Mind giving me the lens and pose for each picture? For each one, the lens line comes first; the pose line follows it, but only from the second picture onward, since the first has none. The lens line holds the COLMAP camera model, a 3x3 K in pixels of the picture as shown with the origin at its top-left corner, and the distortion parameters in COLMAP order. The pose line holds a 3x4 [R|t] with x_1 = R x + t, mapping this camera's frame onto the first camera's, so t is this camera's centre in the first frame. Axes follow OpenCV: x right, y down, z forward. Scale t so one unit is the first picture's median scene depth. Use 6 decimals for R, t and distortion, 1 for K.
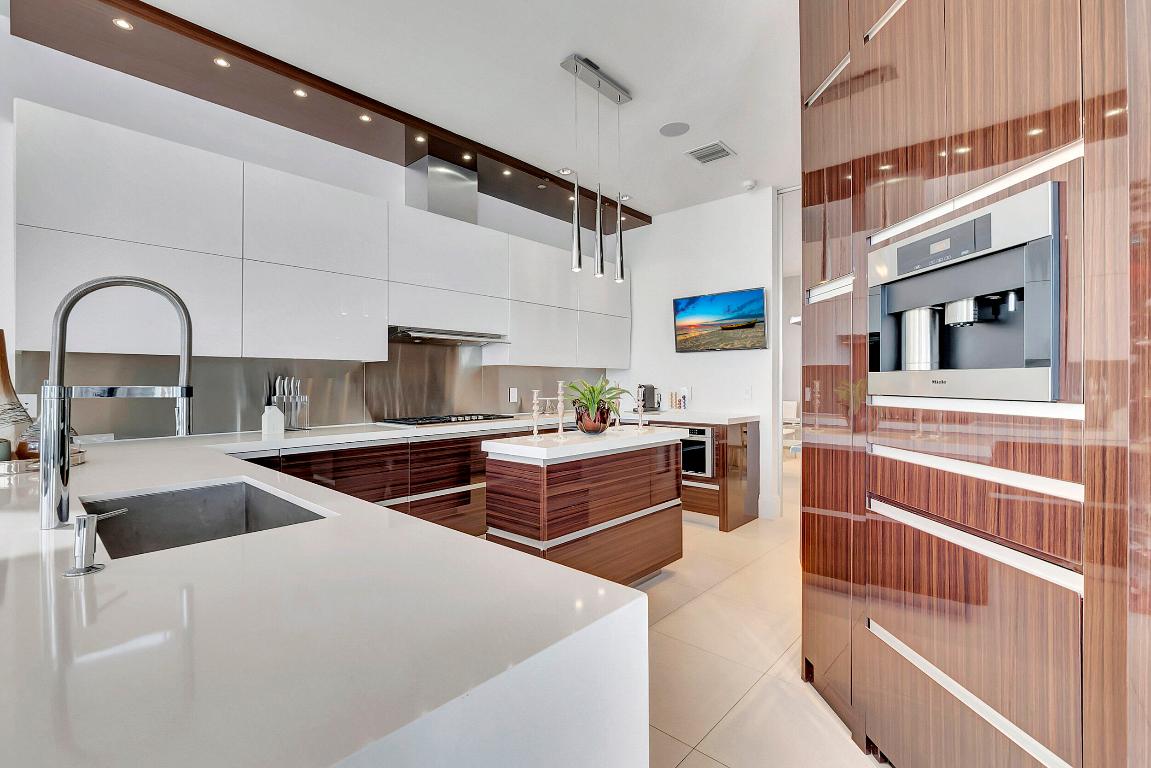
lens RADIAL K [[510.4, 0, 573.5], [0, 510.4, 386.5], [0, 0, 1]] dist [-0.000063, -0.001127]
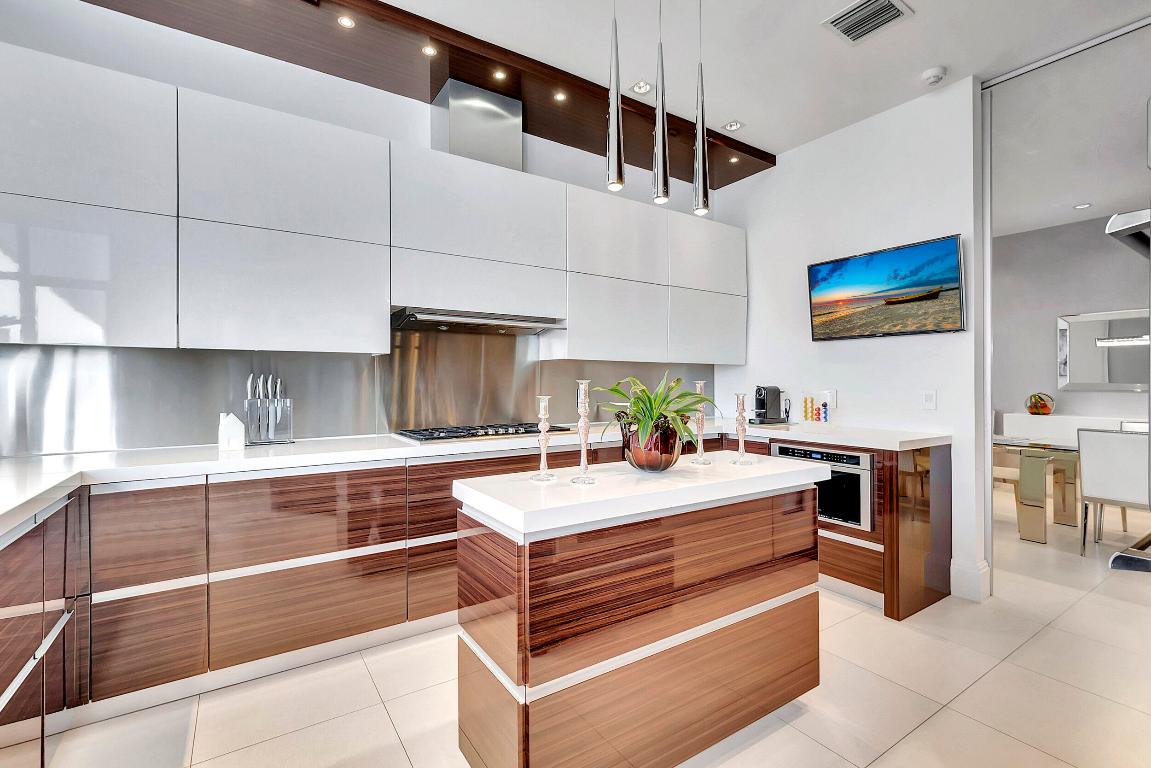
lens RADIAL K [[510.4, 0, 577.5], [0, 510.4, 378.4], [0, 0, 1]] dist [-0.000063, -0.001127]
pose [[0.969604, 0.000165, -0.244680, 0.069514], [-0.003906, 0.999883, -0.014804, -0.003023], [0.244649, 0.015310, 0.969491, 0.284089]]
